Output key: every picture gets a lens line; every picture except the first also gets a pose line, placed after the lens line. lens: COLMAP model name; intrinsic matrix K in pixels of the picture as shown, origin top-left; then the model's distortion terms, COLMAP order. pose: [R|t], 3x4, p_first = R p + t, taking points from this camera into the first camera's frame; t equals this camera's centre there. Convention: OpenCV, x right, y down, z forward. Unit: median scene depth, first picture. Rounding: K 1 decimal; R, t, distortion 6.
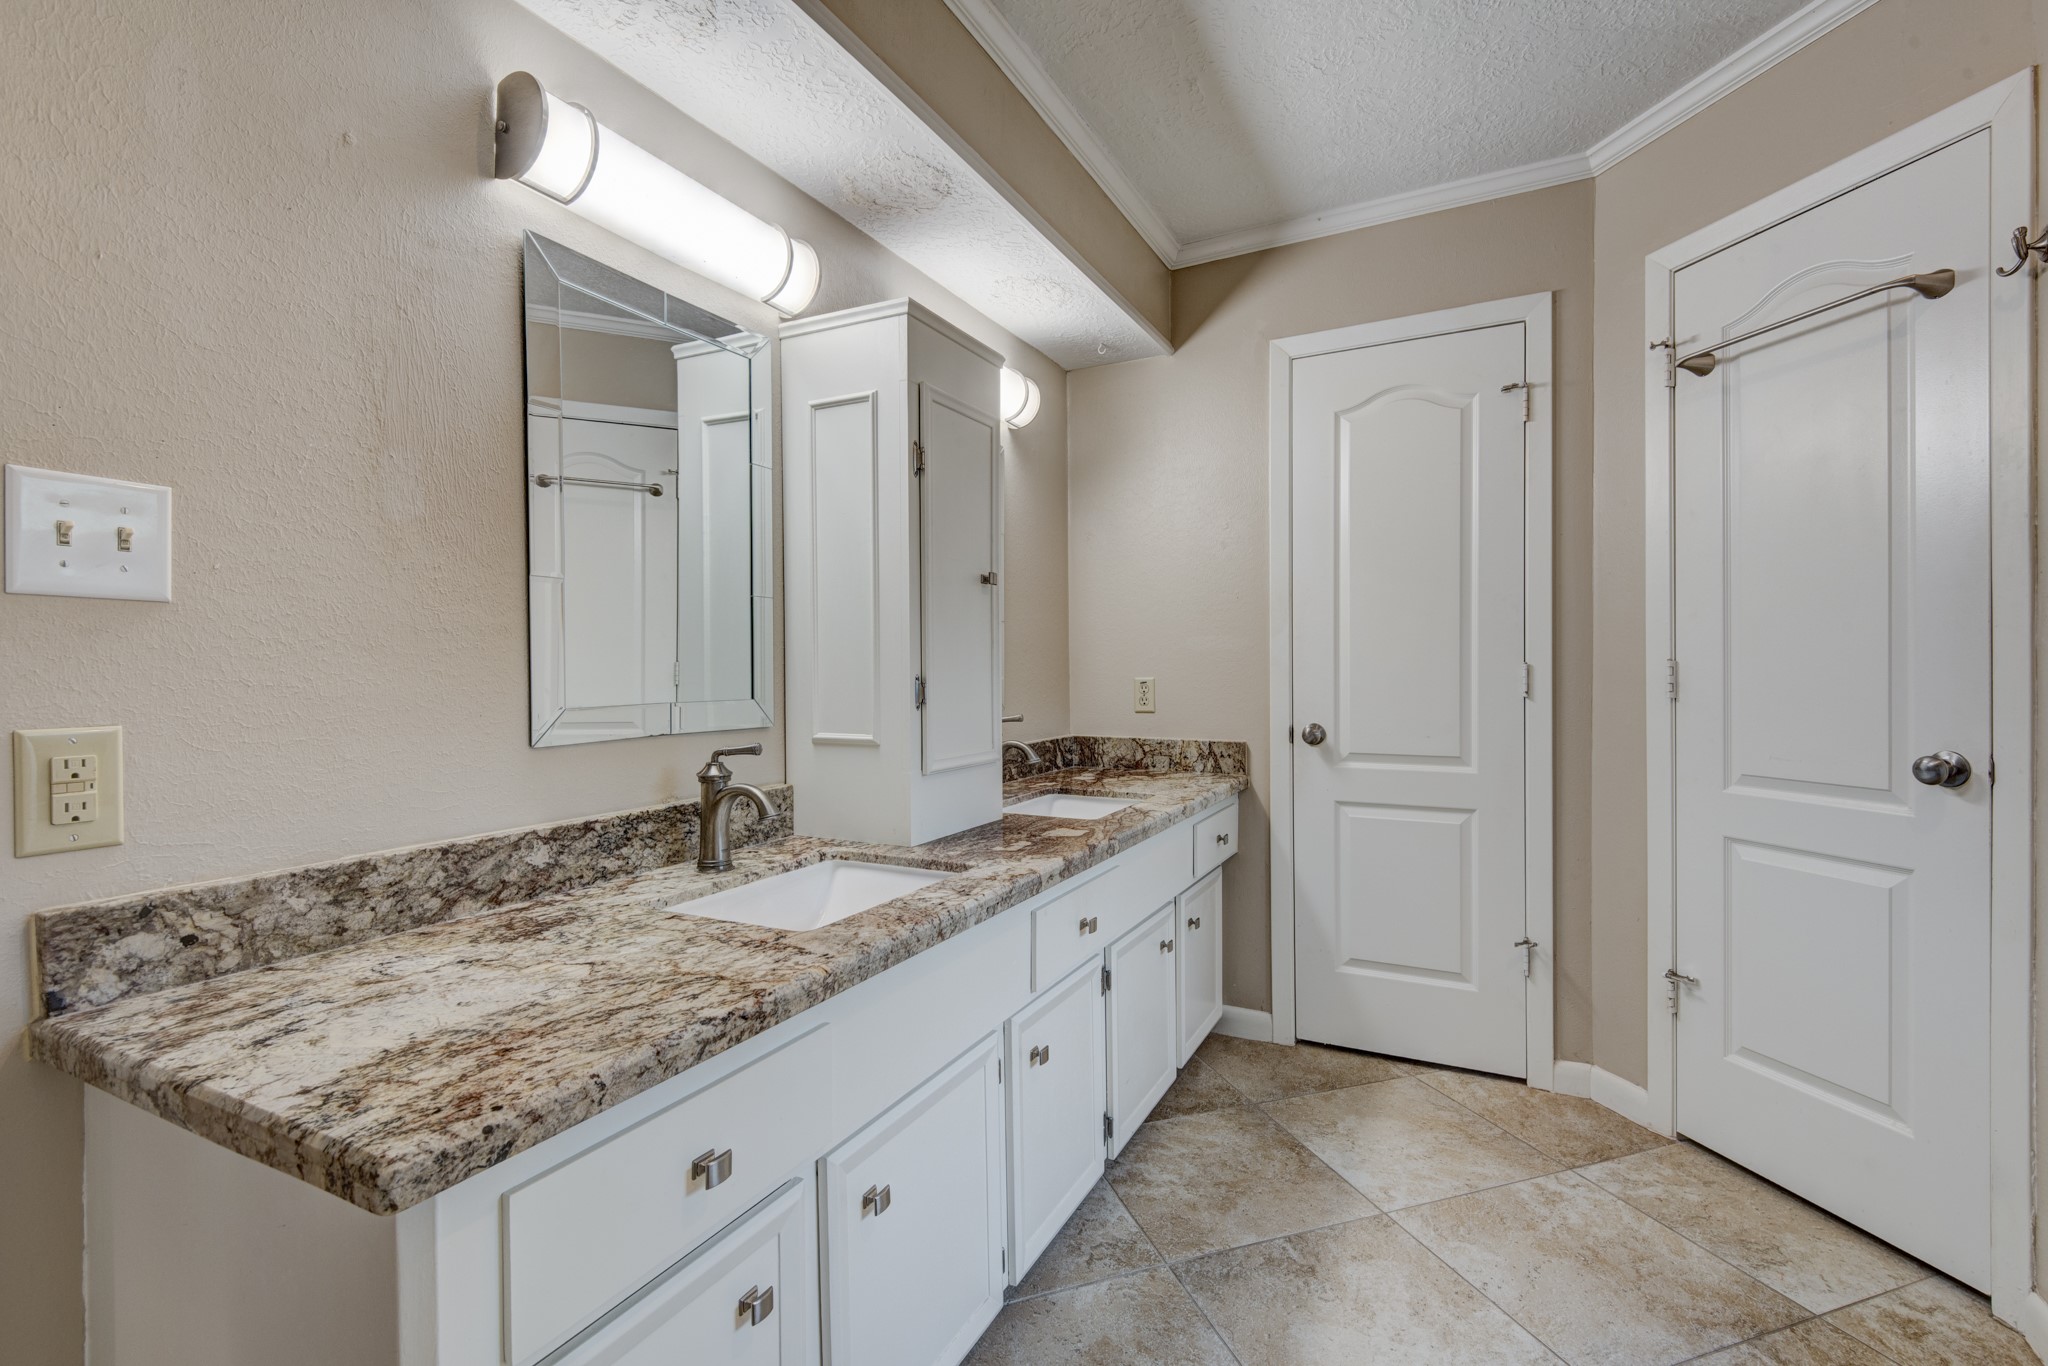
lens RADIAL K [[930.7, 0, 1024.0], [0, 930.7, 683.0], [0, 0, 1]] dist [0.029344, -0.017879]
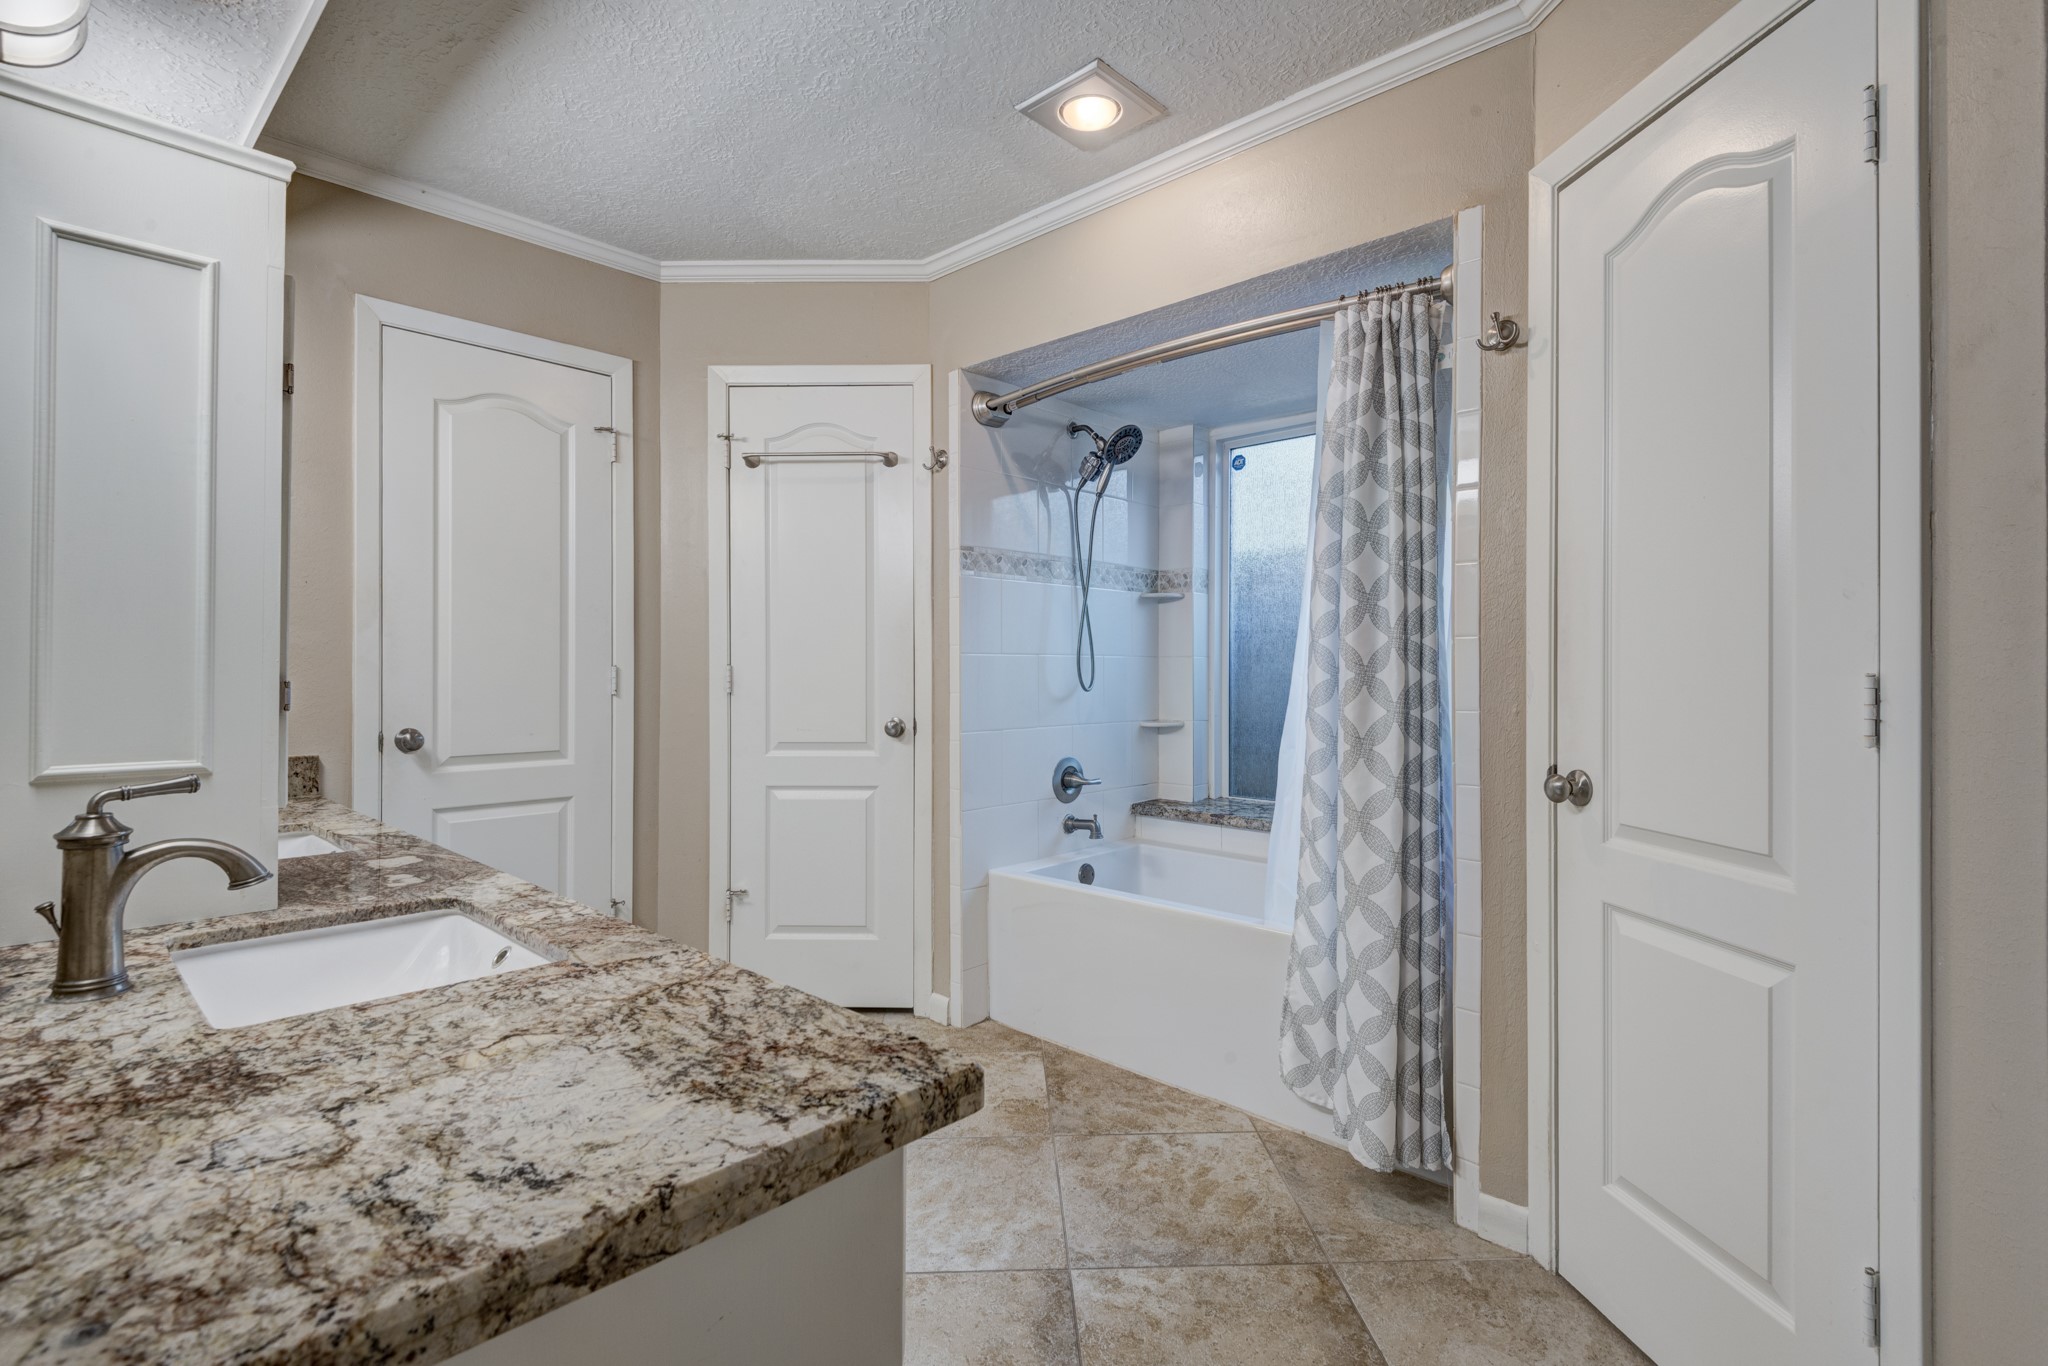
lens RADIAL K [[952.2, 0, 1063.6], [0, 952.2, 673.8], [0, 0, 1]] dist [0.028933, -0.018785]
pose [[0.249436, 0.005129, 0.968378, -1.087372], [0.009819, 0.999921, -0.007825, 0.008338], [-0.968341, 0.011460, 0.249366, 0.340510]]
